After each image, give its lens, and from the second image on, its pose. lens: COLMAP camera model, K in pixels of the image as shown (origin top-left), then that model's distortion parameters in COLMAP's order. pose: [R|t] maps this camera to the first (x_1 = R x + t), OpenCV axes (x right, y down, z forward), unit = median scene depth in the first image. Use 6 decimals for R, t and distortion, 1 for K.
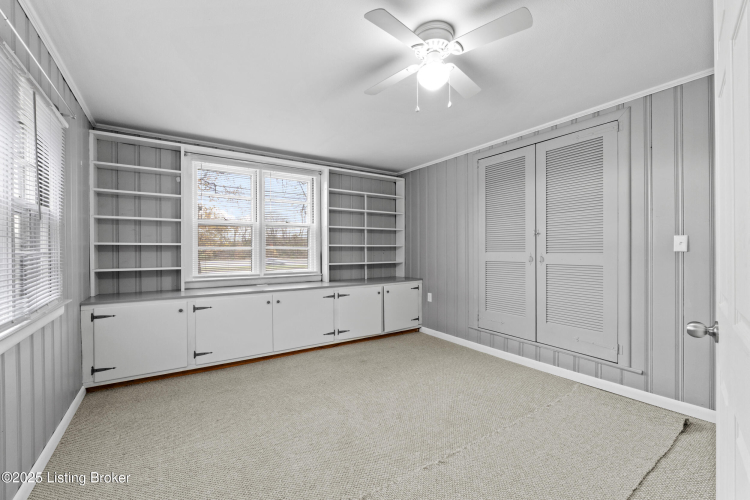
lens RADIAL K [[314.5, 0, 377.0], [0, 314.5, 250.4], [0, 0, 1]] dist [-0.005473, -0.001104]
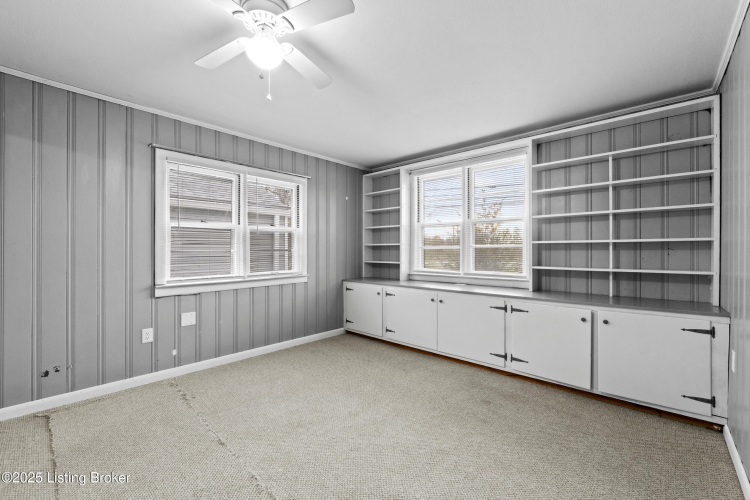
lens RADIAL K [[314.5, 0, 377.2], [0, 314.5, 250.3], [0, 0, 1]] dist [-0.005473, -0.001104]
pose [[0.244597, -0.000685, -0.969625, 0.520833], [-0.004419, 0.999989, -0.001821, 0.006765], [0.969615, 0.004730, 0.244591, 0.507089]]
